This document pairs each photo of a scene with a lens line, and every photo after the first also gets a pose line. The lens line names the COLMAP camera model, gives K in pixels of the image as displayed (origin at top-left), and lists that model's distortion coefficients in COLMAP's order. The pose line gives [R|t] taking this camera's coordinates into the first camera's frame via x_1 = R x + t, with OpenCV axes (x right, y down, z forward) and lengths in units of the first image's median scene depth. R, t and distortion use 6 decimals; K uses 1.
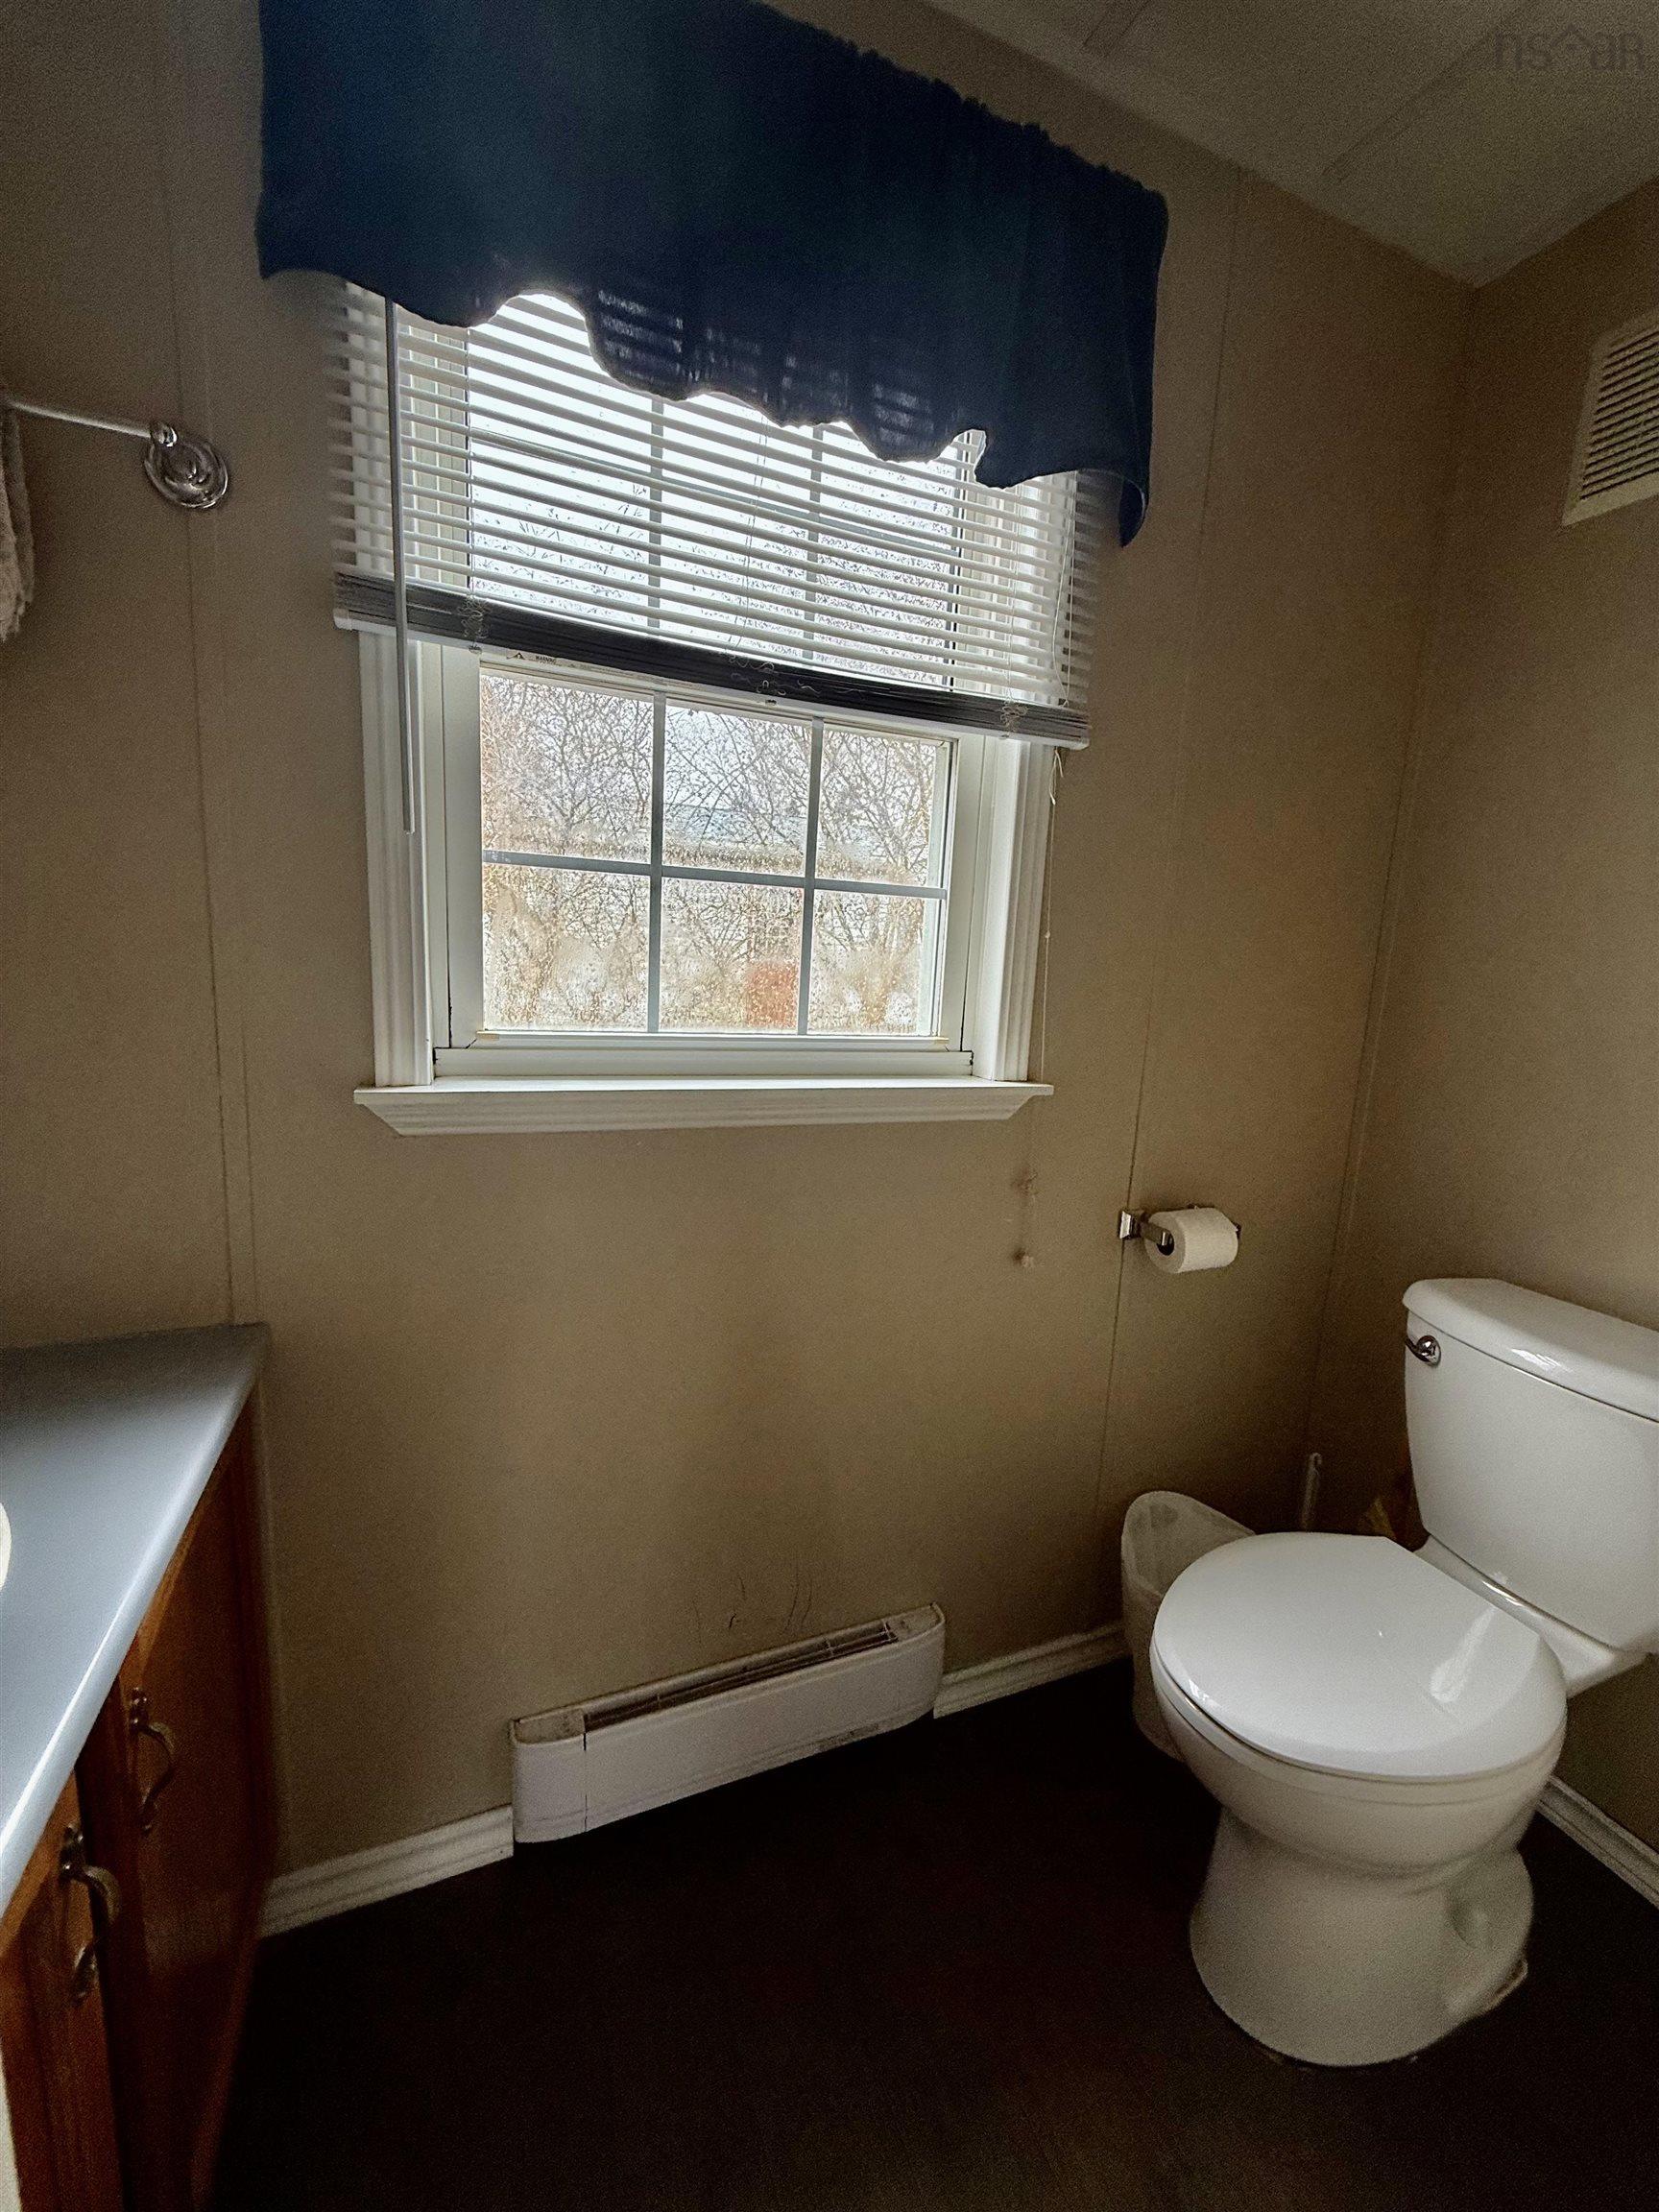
lens RADIAL K [[882.8, 0, 828.3], [0, 882.8, 1110.2], [0, 0, 1]] dist [-0.000172, 0.000113]
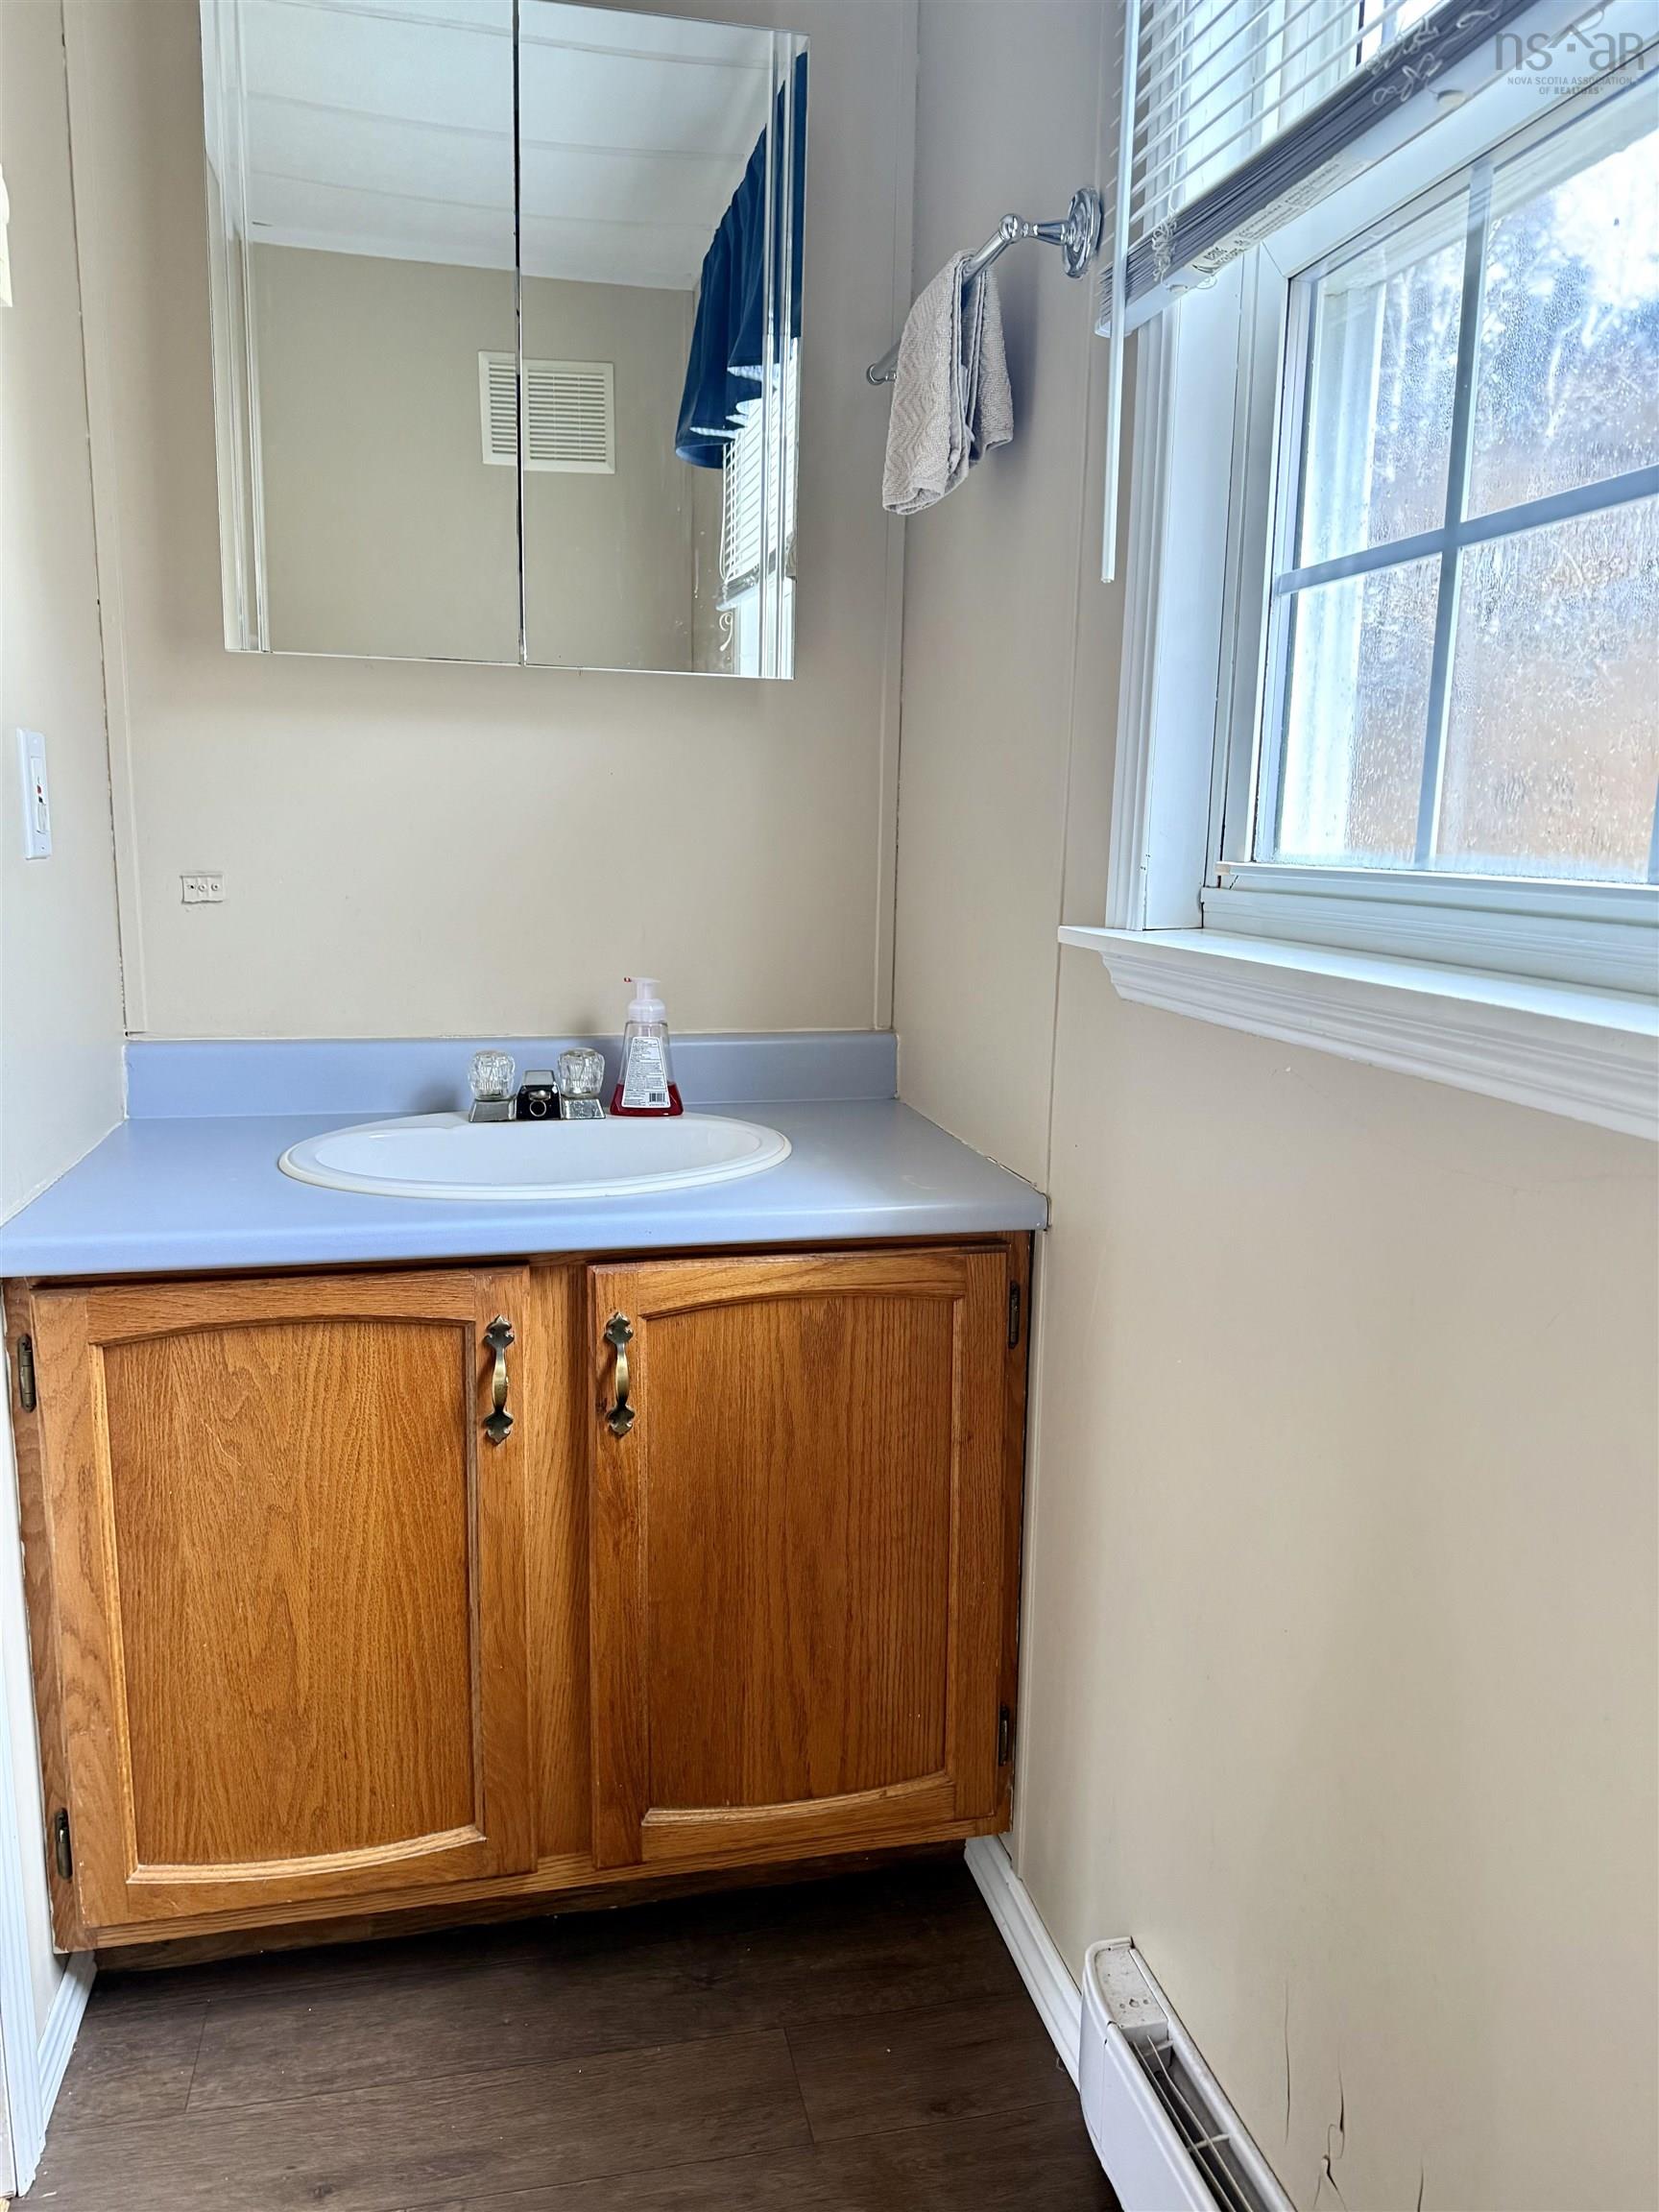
lens RADIAL K [[1575.7, 0, 827.2], [0, 1575.7, 1108.6], [0, 0, 1]] dist [-0.002999, -0.015670]
pose [[-0.163276, 0.133833, -0.977461, 0.763001], [-0.172045, 0.971713, 0.161784, -0.045986], [0.971464, 0.194582, -0.135633, 0.848898]]
